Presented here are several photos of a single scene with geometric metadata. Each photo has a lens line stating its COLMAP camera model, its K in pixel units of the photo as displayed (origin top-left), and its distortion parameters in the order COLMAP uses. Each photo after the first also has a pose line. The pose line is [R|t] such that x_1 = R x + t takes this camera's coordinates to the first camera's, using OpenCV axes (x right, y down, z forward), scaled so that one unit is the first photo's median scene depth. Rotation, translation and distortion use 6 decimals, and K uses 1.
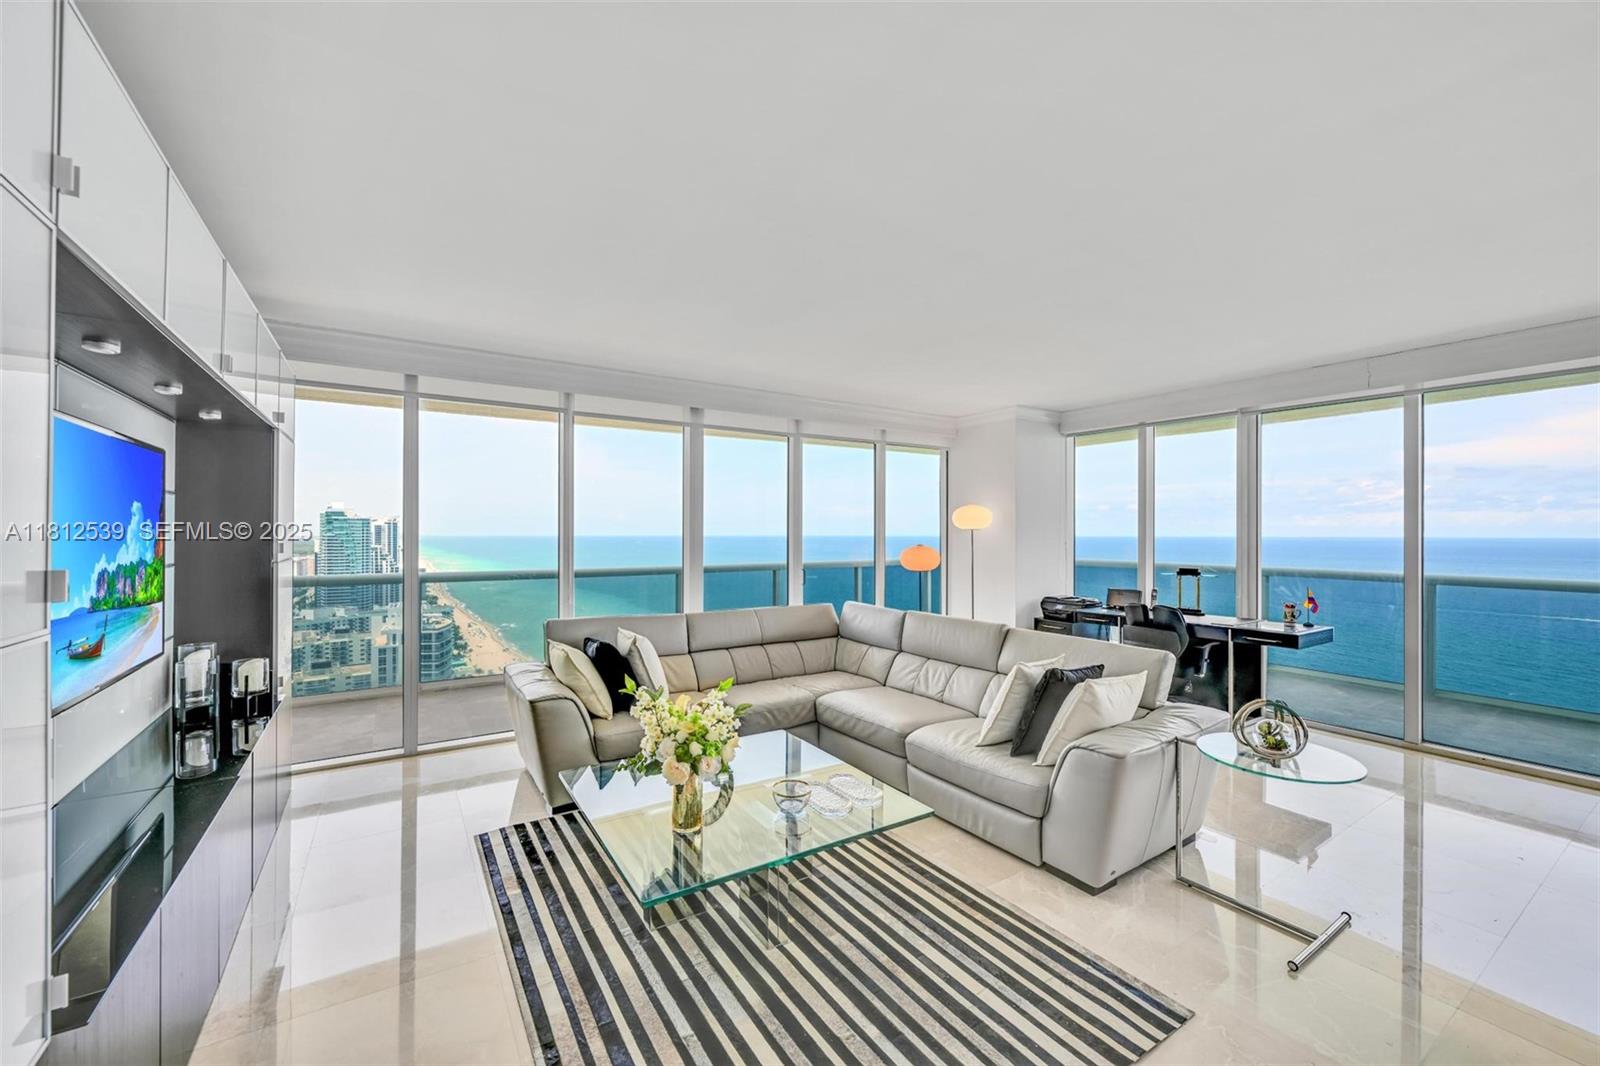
lens RADIAL K [[624.1, 0, 802.0], [0, 624.1, 524.8], [0, 0, 1]] dist [0.000211, -0.000500]
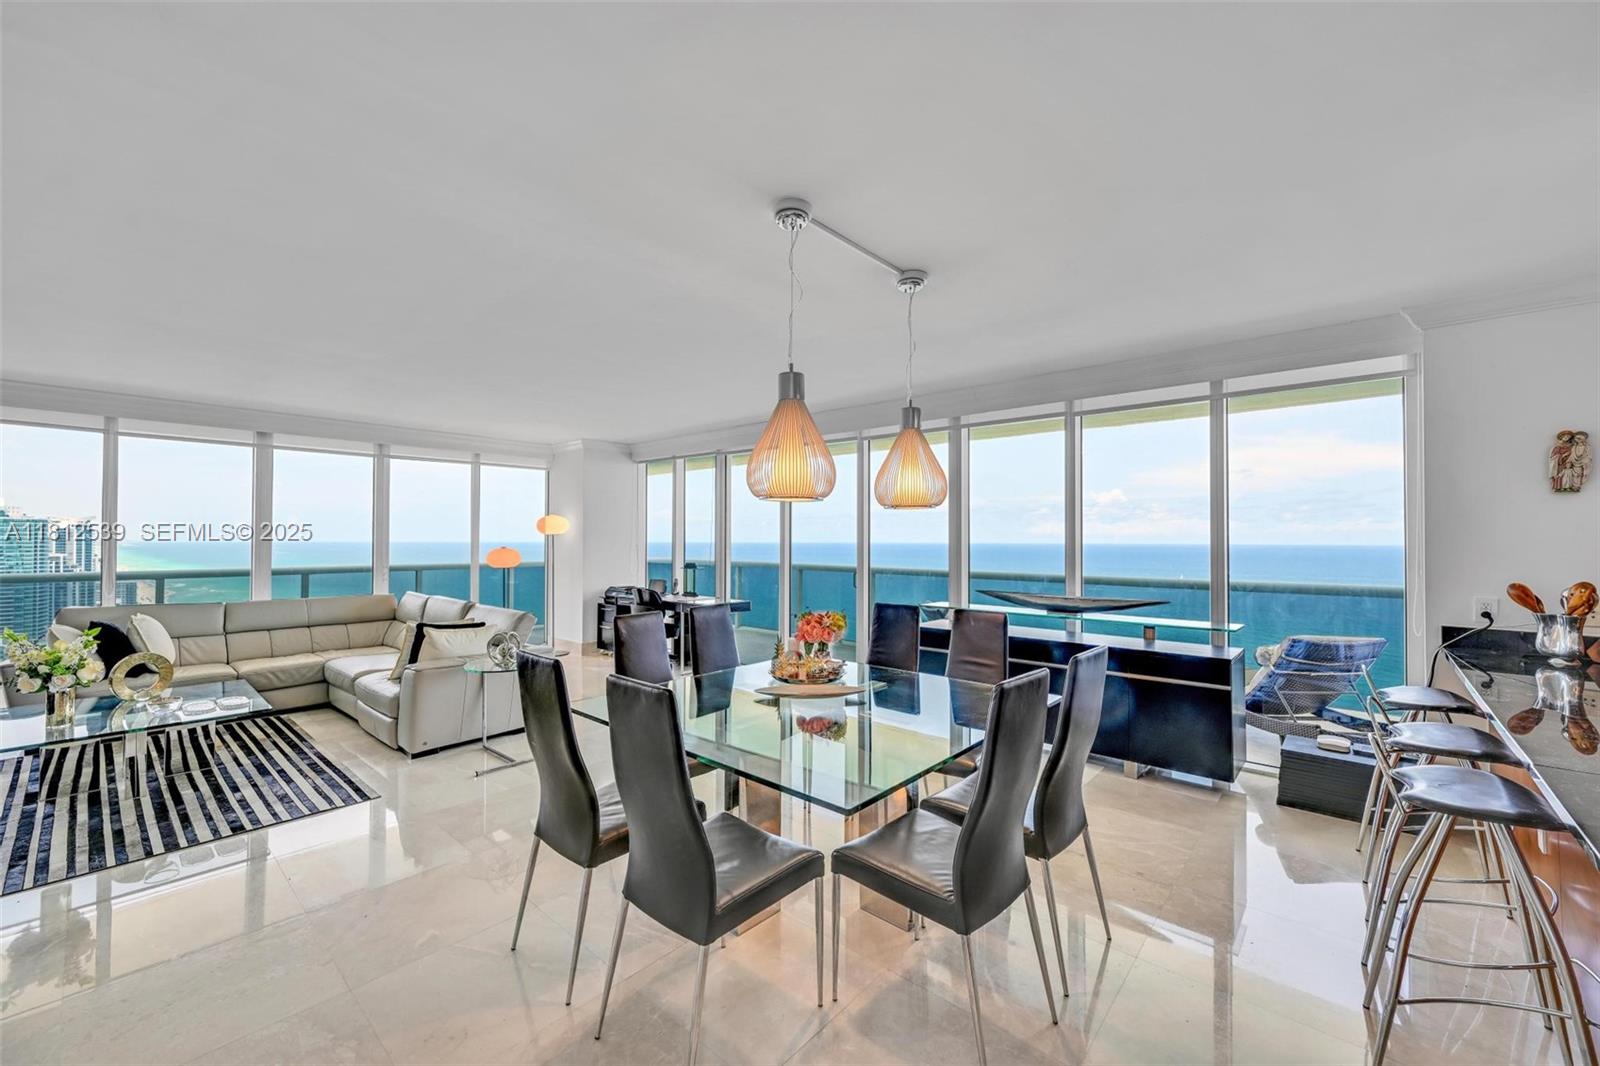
lens RADIAL K [[624.1, 0, 798.8], [0, 624.1, 530.2], [0, 0, 1]] dist [0.000211, -0.000500]
pose [[0.965839, 0.003927, 0.259112, 0.455988], [-0.002557, 0.999981, -0.005622, 0.003145], [-0.259129, 0.004768, 0.965831, -0.370169]]
